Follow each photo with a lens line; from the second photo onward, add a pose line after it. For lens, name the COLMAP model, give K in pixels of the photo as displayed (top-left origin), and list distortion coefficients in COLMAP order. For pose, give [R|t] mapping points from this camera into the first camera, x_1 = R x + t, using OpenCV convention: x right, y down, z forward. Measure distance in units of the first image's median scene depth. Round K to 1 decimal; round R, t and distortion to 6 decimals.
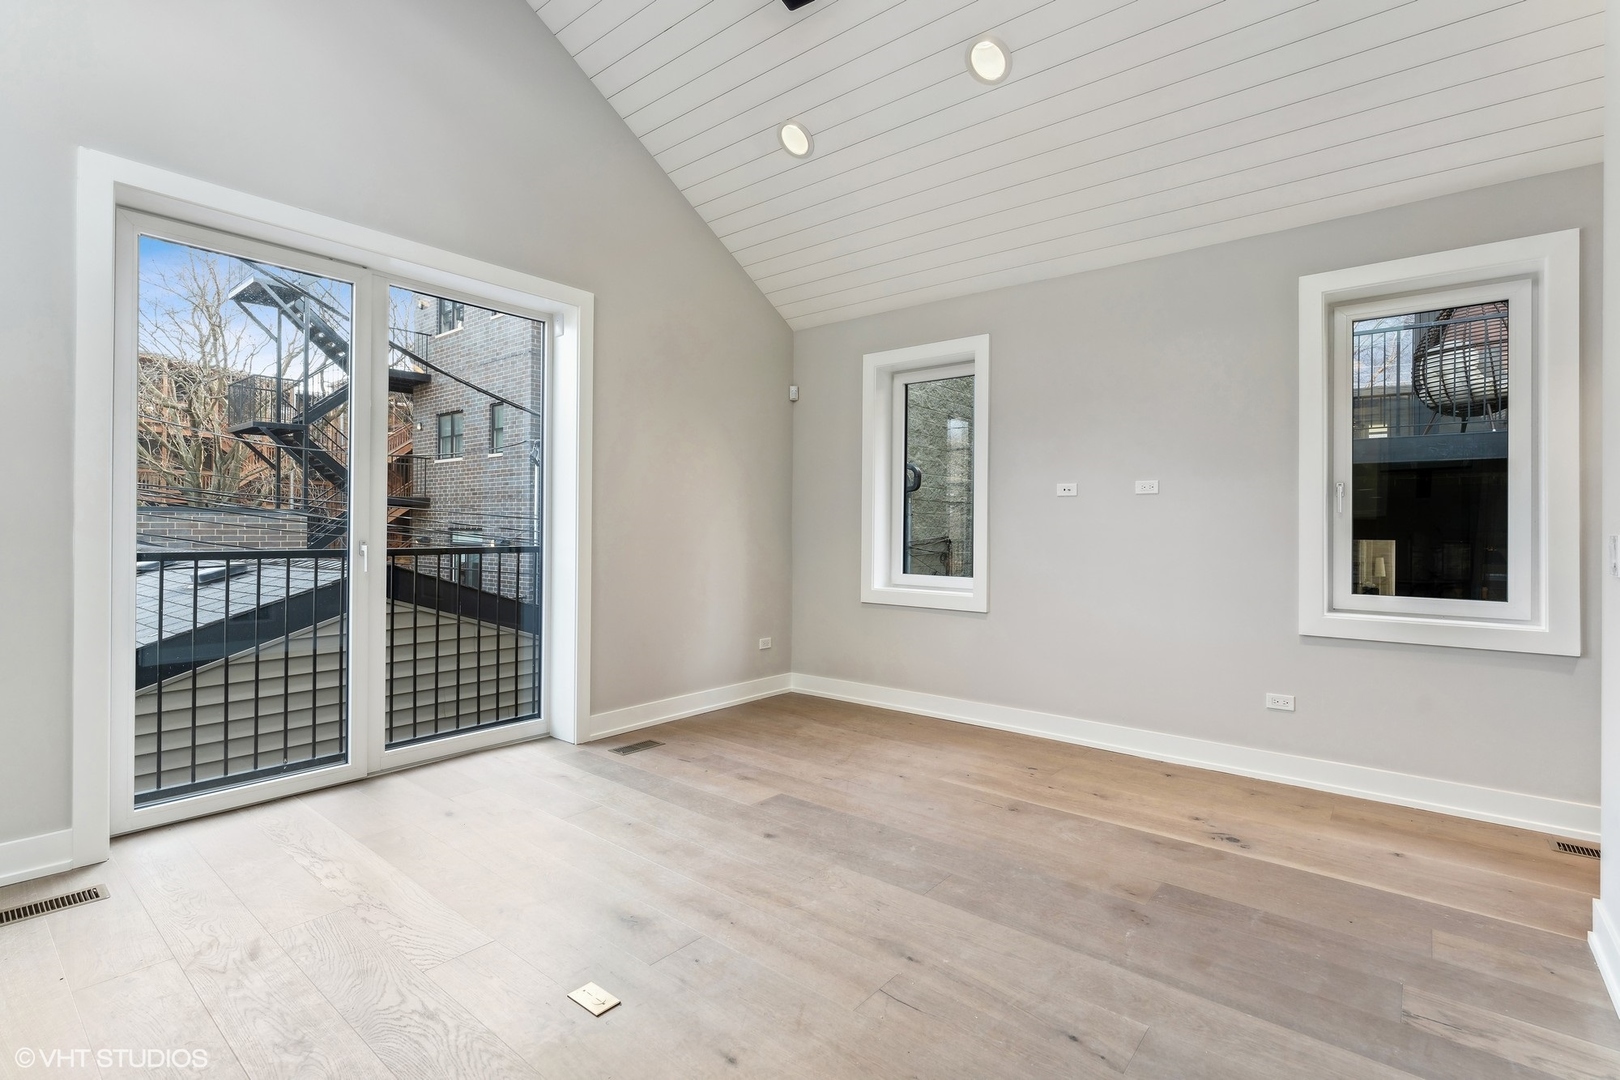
lens RADIAL K [[752.4, 0, 800.7], [0, 752.4, 526.8], [0, 0, 1]] dist [-0.005884, 0.001088]
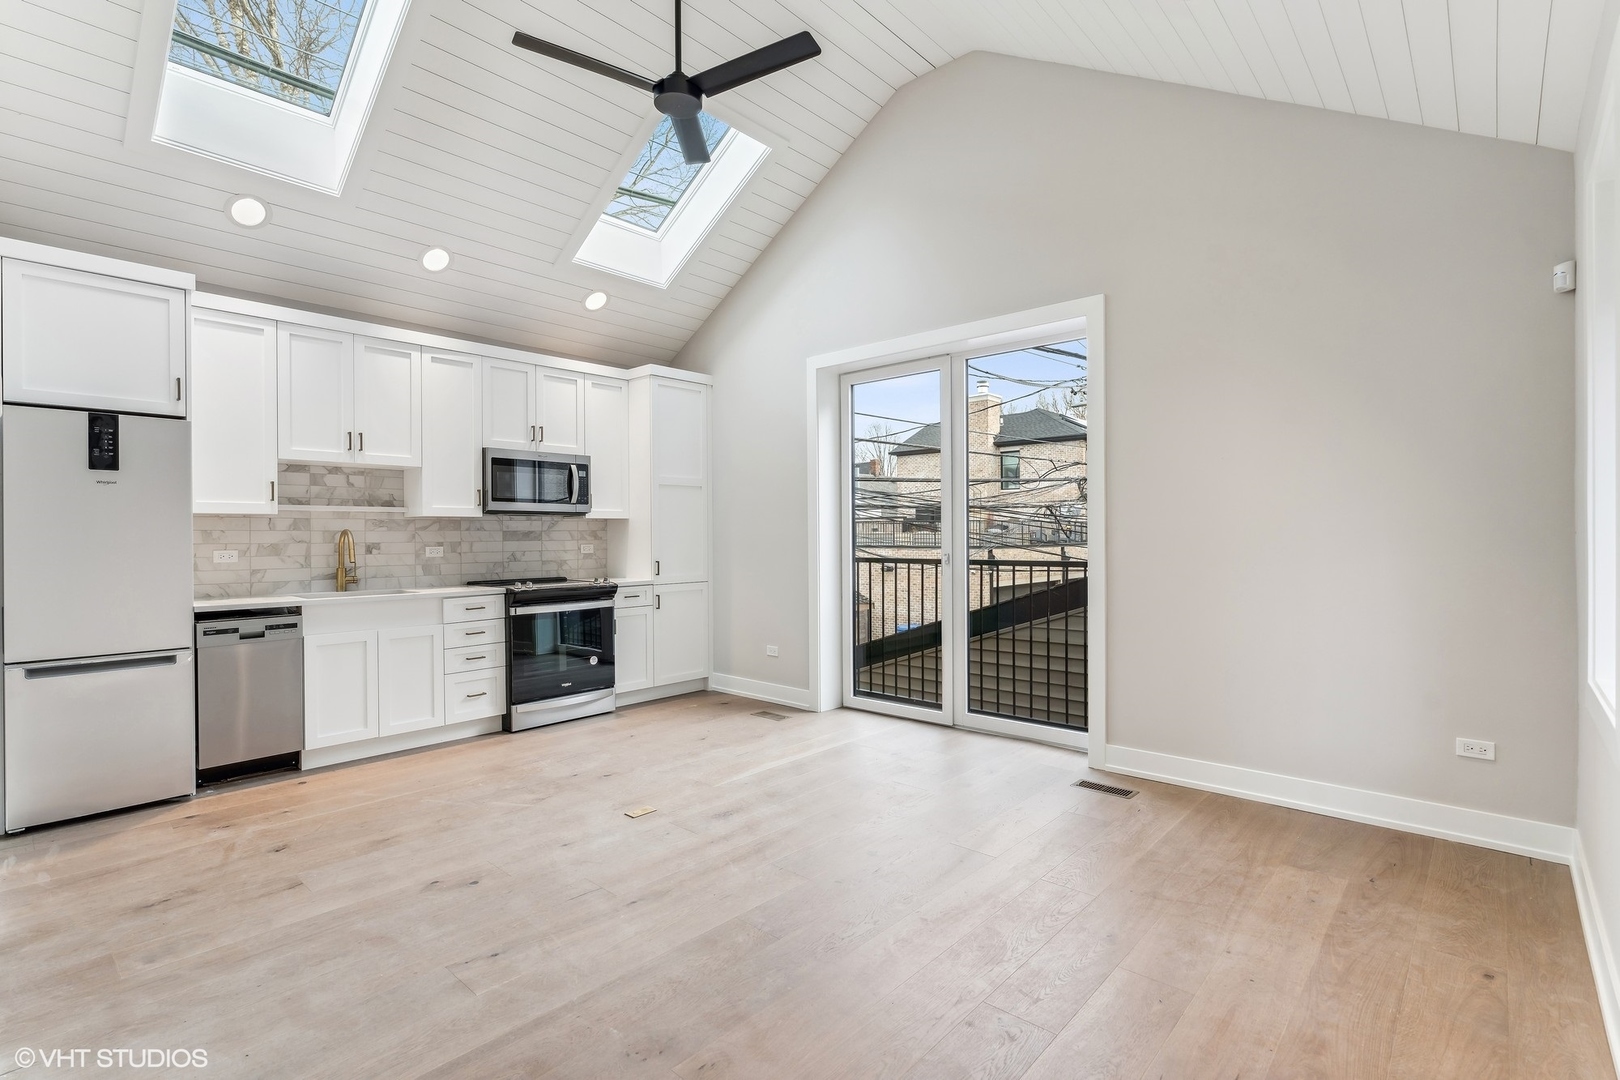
lens RADIAL K [[752.4, 0, 800.3], [0, 752.4, 539.5], [0, 0, 1]] dist [-0.005884, 0.001088]
pose [[-0.044650, -0.001707, -0.999001, 1.033910], [0.007657, 0.999969, -0.002051, -0.007178], [0.998973, -0.007741, -0.044635, 1.015456]]
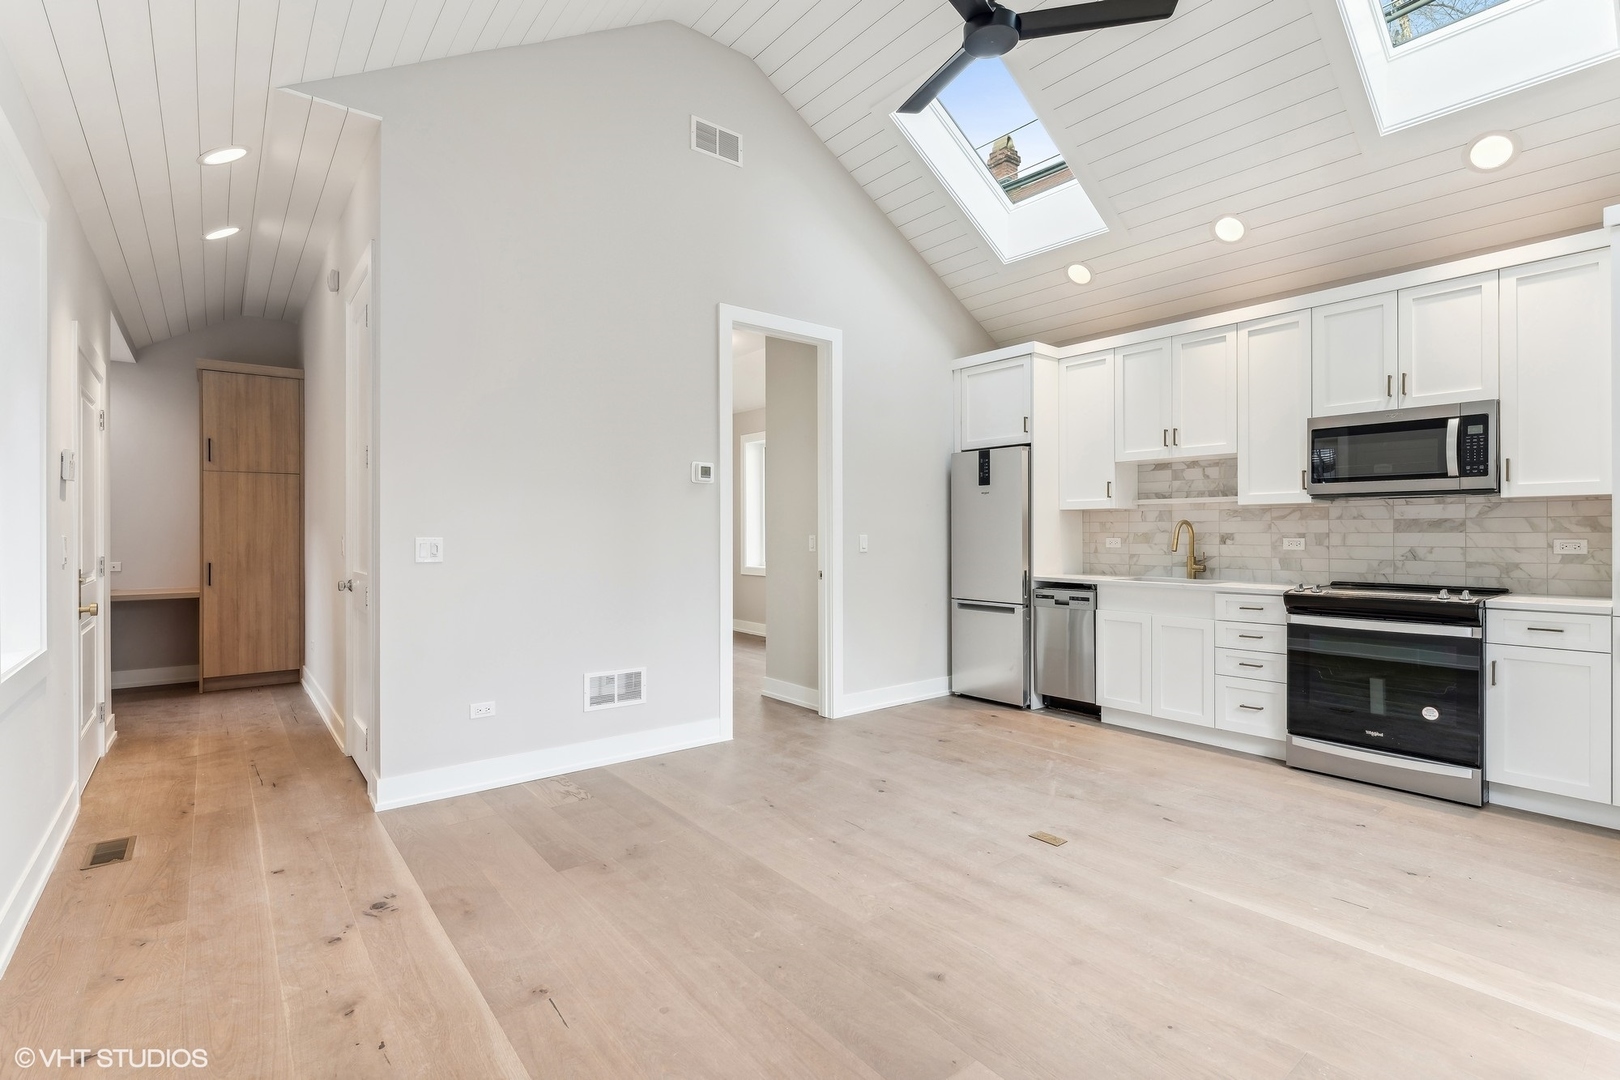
lens RADIAL K [[752.4, 0, 819.0], [0, 752.4, 537.5], [0, 0, 1]] dist [-0.005884, 0.001088]
pose [[-0.981989, -0.008215, 0.188761, -0.066167], [-0.007248, 0.999957, 0.005812, -0.003835], [-0.188801, 0.004339, -0.982006, 1.825492]]
